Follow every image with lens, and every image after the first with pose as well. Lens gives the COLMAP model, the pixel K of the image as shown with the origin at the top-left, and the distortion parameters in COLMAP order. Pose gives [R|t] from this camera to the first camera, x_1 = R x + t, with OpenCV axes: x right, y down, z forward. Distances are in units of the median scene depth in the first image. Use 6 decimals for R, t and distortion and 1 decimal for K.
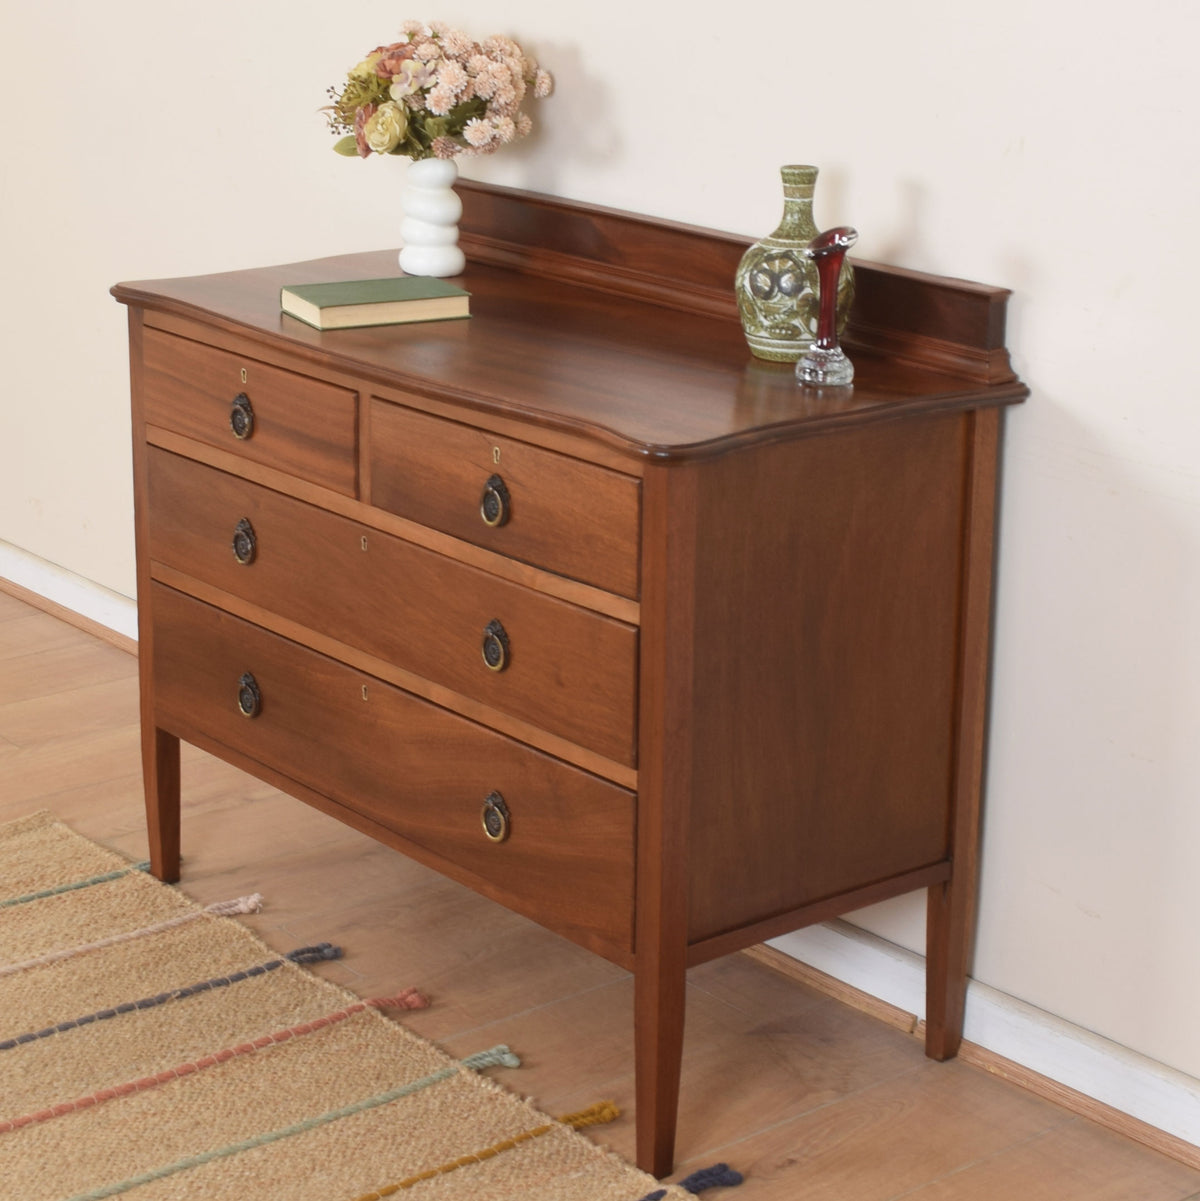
lens RADIAL K [[2789.6, 0, 604.0], [0, 2789.6, 590.4], [0, 0, 1]] dist [-0.049659, 0.000000]
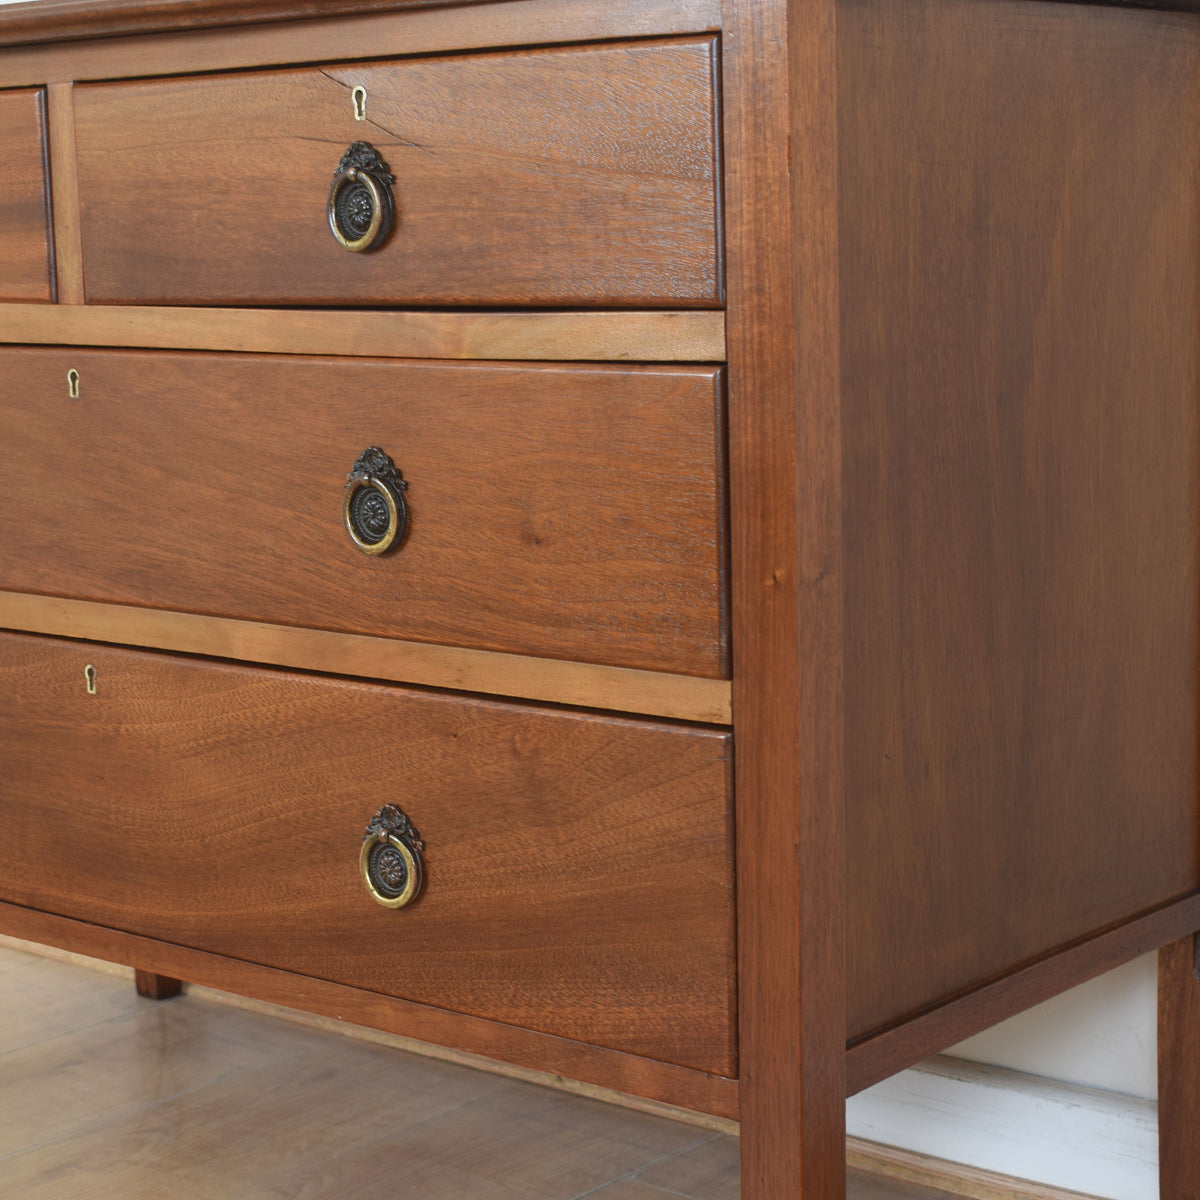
lens RADIAL K [[2672.9, 0, 609.7], [0, 2672.9, 769.4], [0, 0, 1]] dist [-0.075486, 0.000000]
pose [[0.981199, -0.075090, 0.177791, -0.083909], [0.088601, 0.993653, -0.069306, 0.101182], [-0.171459, 0.083755, 0.981625, 0.514861]]
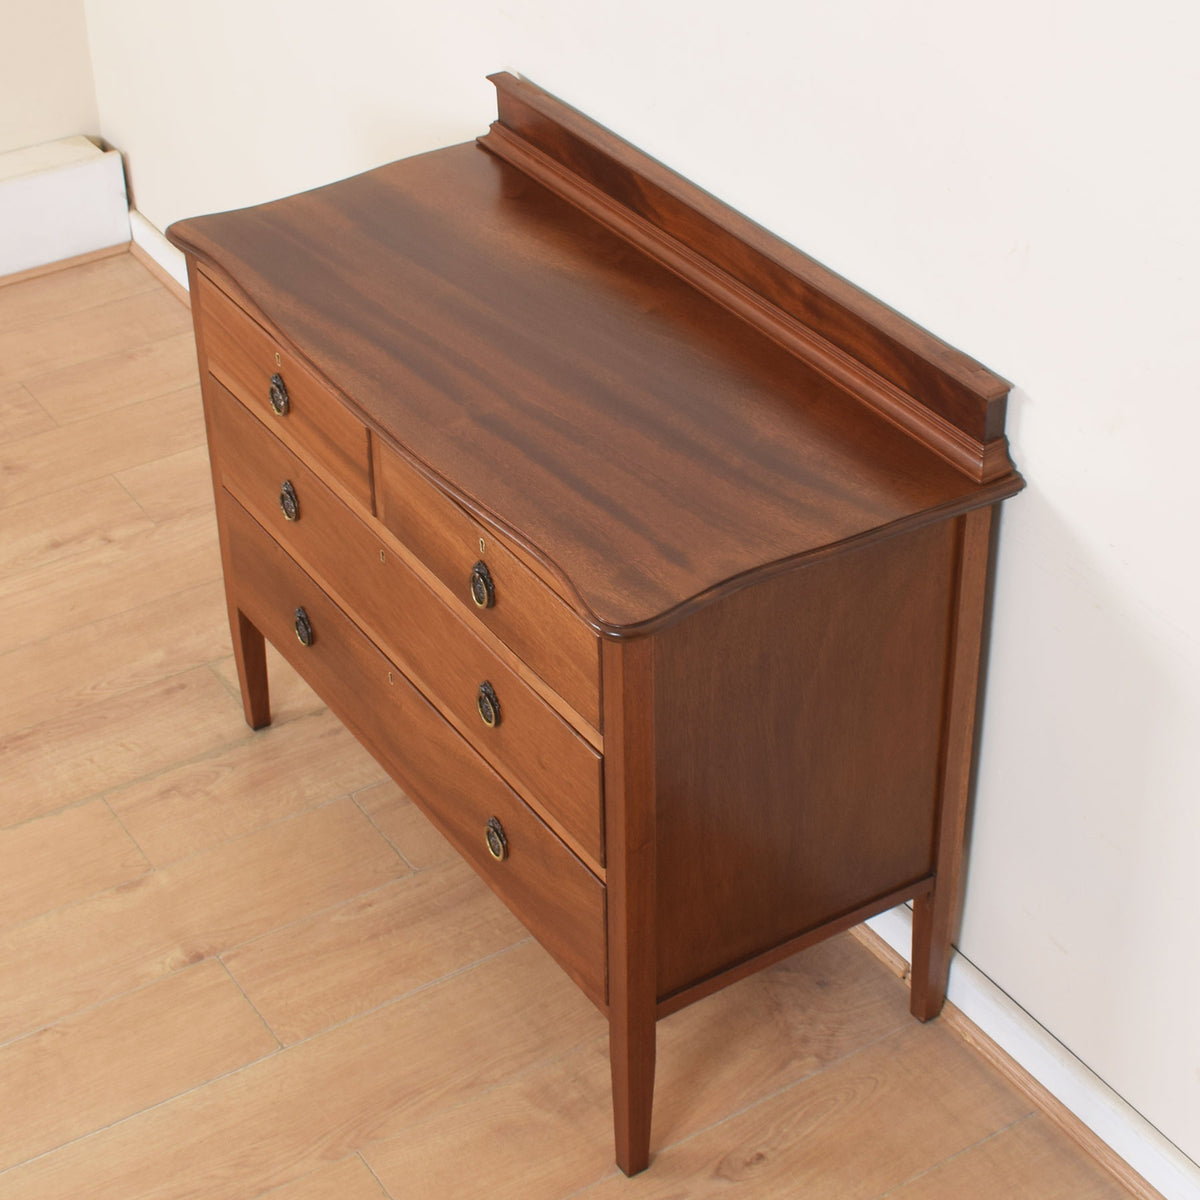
lens RADIAL K [[2374.7, 0, 594.5], [0, 2374.7, 589.4], [0, 0, 1]] dist [-0.066108, 0.000000]
pose [[0.992131, 0.044762, -0.116927, 0.099054], [-0.006394, 0.950802, 0.309734, -0.287435], [0.125038, -0.306550, 0.943606, 0.177470]]
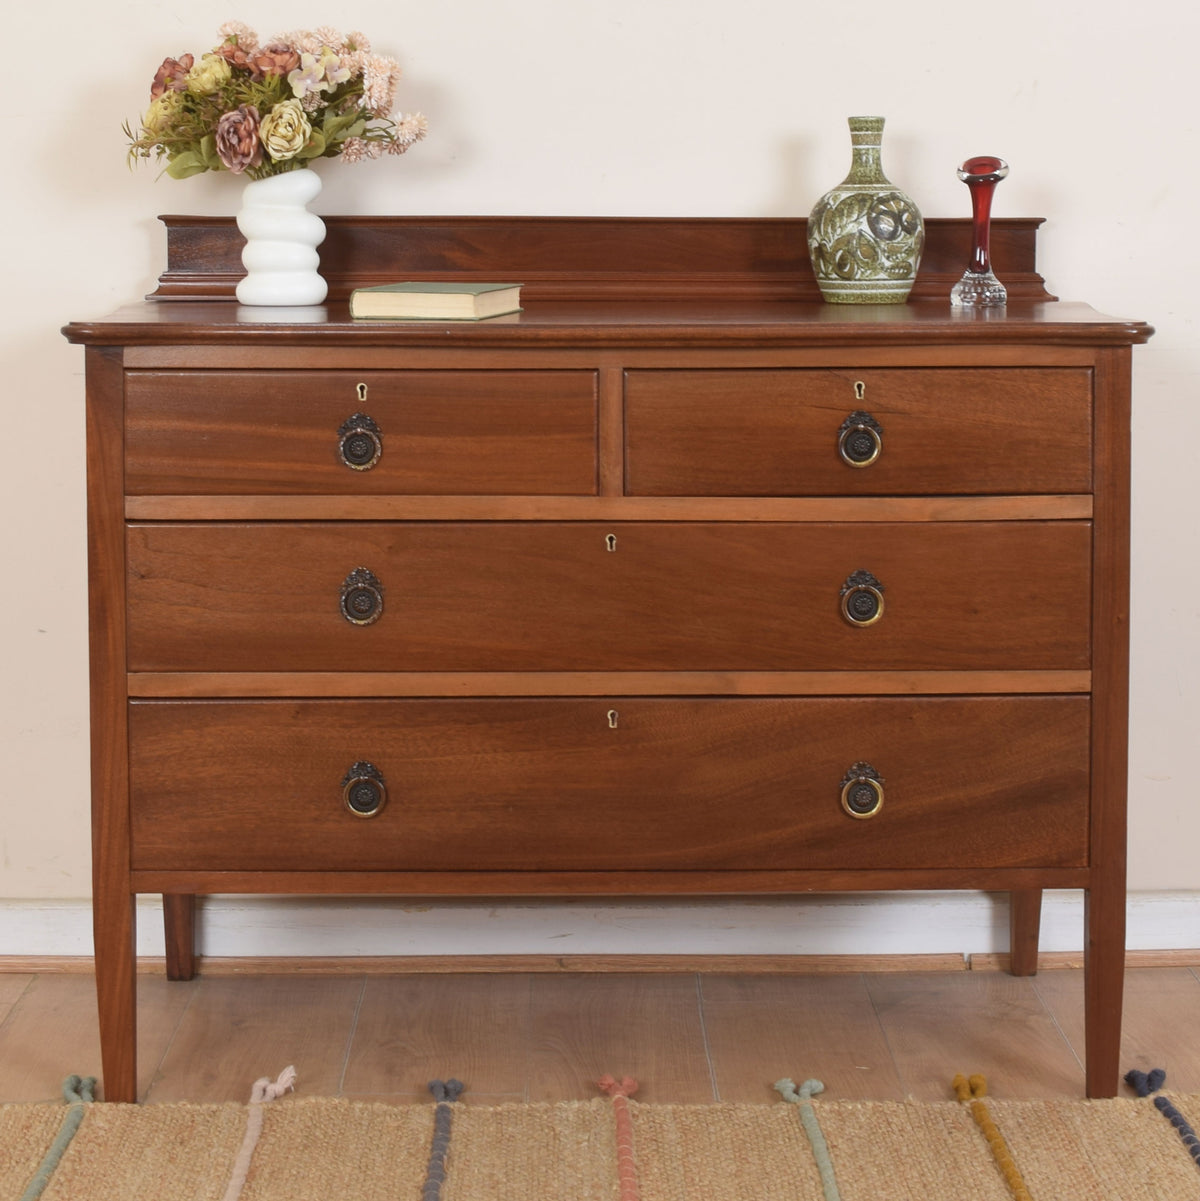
lens RADIAL K [[2675.1, 0, 638.7], [0, 2675.1, 389.0], [0, 0, 1]] dist [-0.075486, 0.000000]
pose [[0.611978, -0.074242, 0.787382, -0.761161], [0.232920, 0.968348, -0.089727, 0.014323], [-0.755798, 0.238308, 0.609900, 0.482240]]
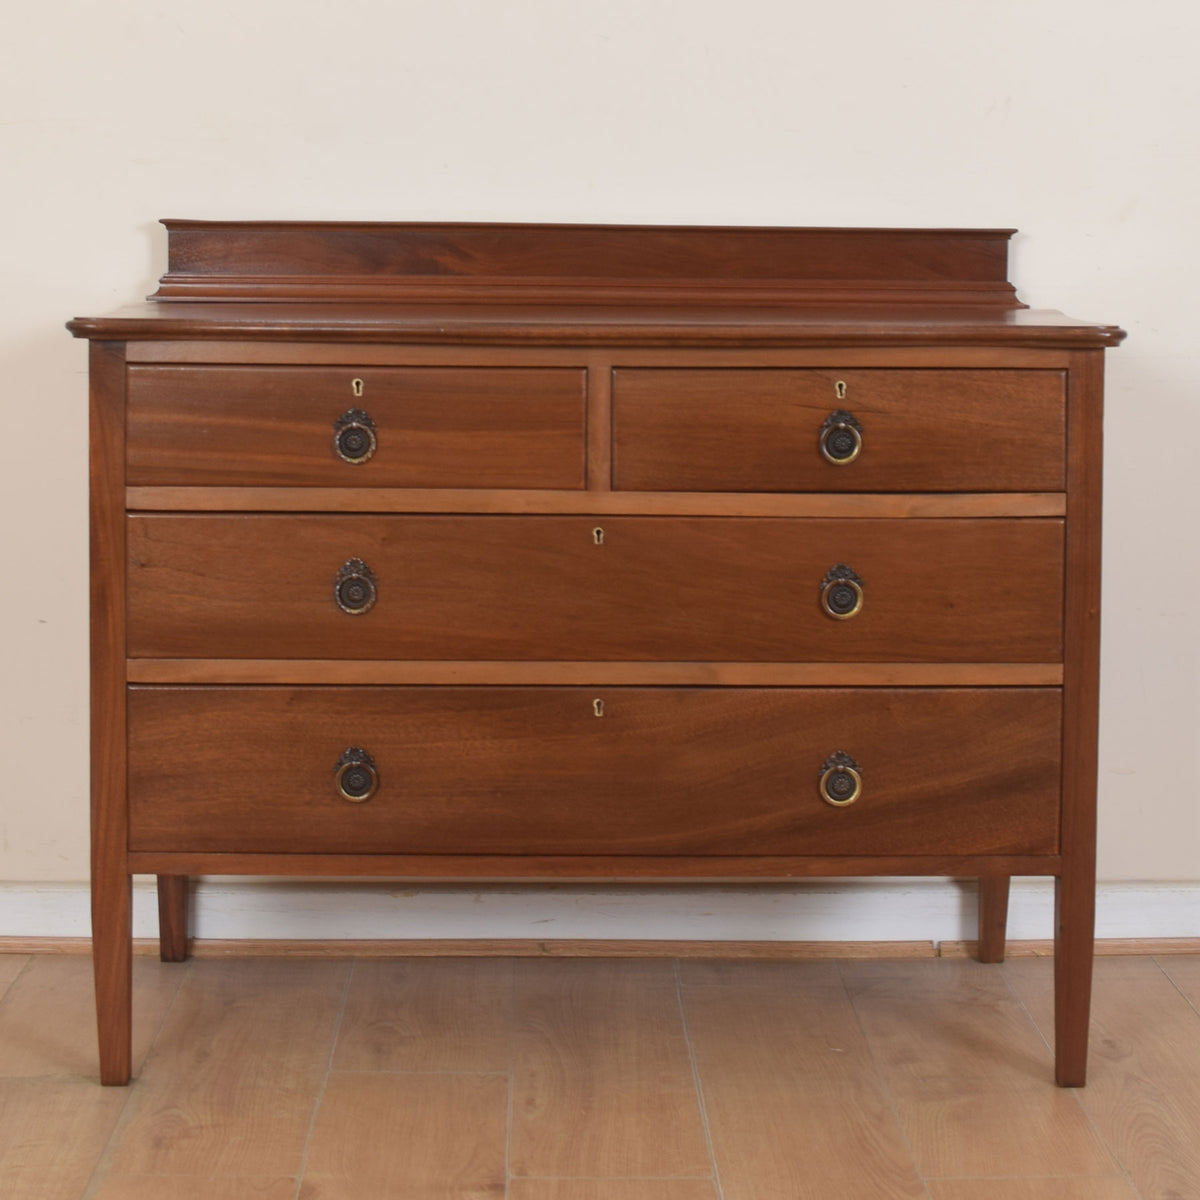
lens RADIAL K [[2542.1, 0, 620.7], [0, 2542.1, 380.7], [0, 0, 1]] dist [-0.079812, 0.000000]
pose [[0.607730, -0.059082, 0.791943, -0.751551], [0.225805, 0.968923, -0.100996, 0.019797], [-0.761365, 0.240203, 0.602184, 0.500962]]
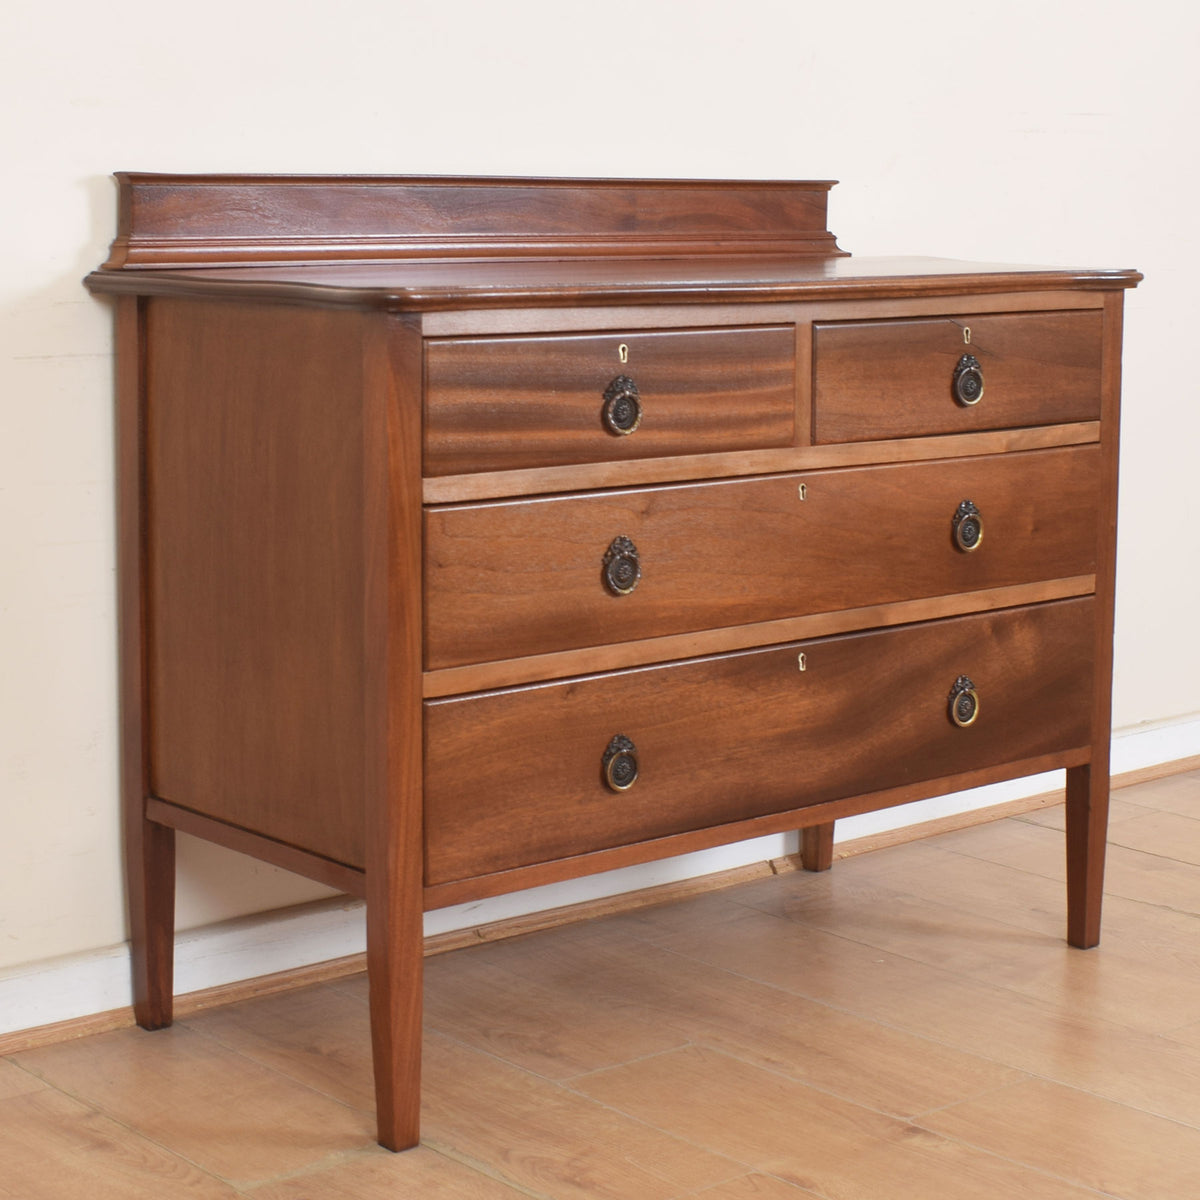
lens RADIAL K [[2542.1, 0, 649.7], [0, 2542.1, 585.2], [0, 0, 1]] dist [-0.079812, 0.000000]
pose [[-0.039463, -0.169697, 0.984706, -0.925652], [0.276586, 0.945113, 0.173958, -0.149234], [-0.960178, 0.279221, 0.009639, 1.078720]]
